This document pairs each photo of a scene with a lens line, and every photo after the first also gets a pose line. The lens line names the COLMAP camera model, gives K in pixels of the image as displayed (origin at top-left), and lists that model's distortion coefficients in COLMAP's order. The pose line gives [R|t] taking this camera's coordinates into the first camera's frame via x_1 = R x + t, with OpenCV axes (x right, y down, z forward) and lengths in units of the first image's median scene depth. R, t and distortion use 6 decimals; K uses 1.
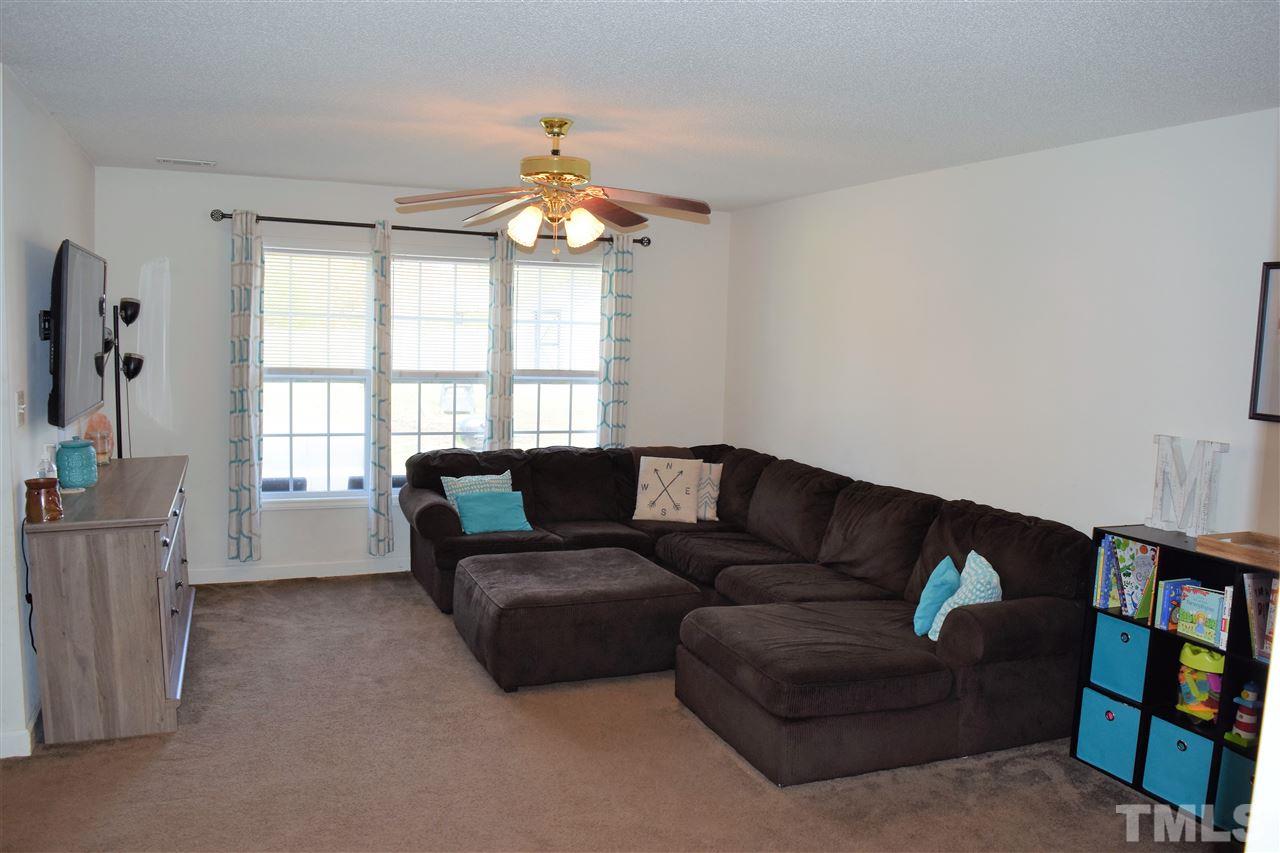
lens RADIAL K [[995.7, 0, 640.0], [0, 995.7, 426.5], [0, 0, 1]] dist [-0.102493, 0.033495]
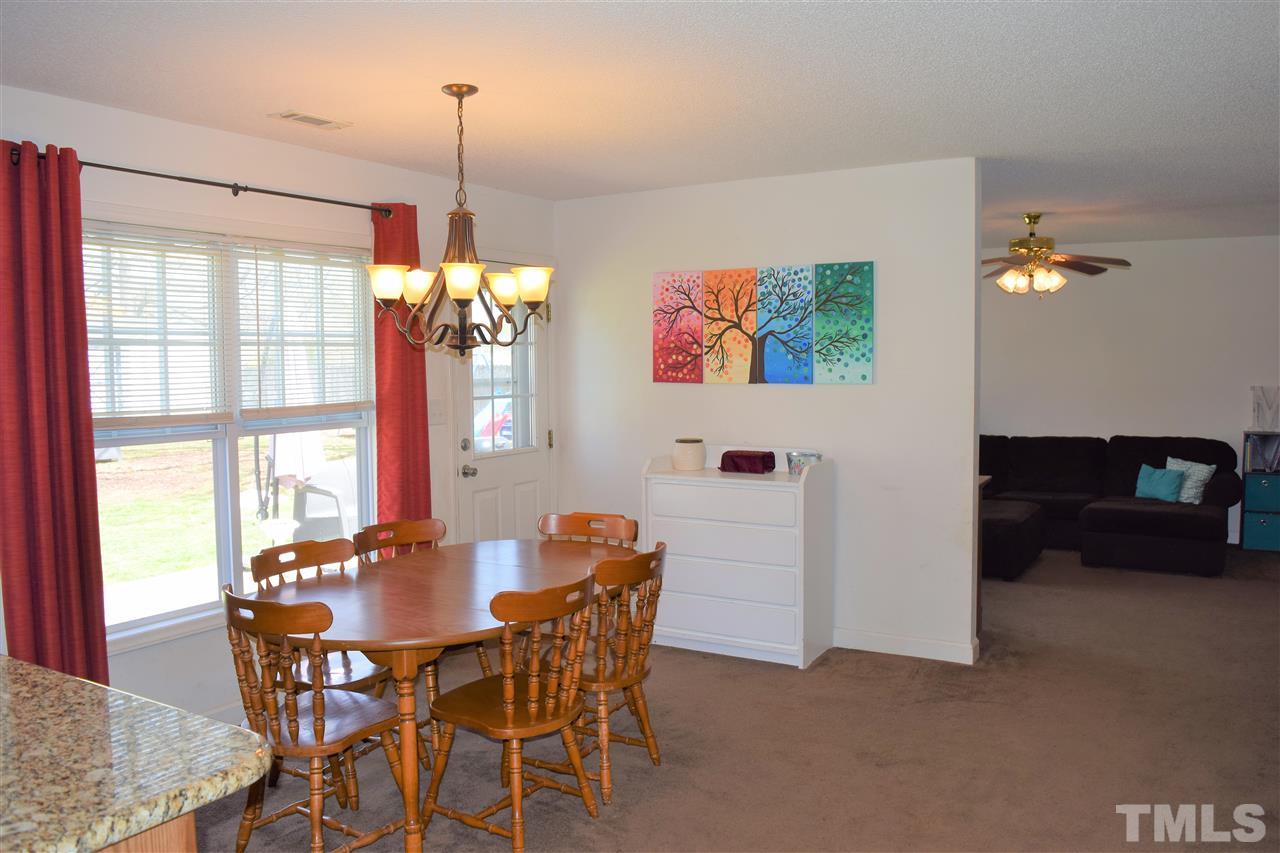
lens RADIAL K [[995.7, 0, 640.0], [0, 995.7, 426.5], [0, 0, 1]] dist [-0.102493, 0.033495]
pose [[0.801218, -0.076936, 0.593406, -1.574206], [0.083640, 0.996364, 0.016249, -0.043893], [-0.592499, 0.036614, 0.804739, 0.103722]]
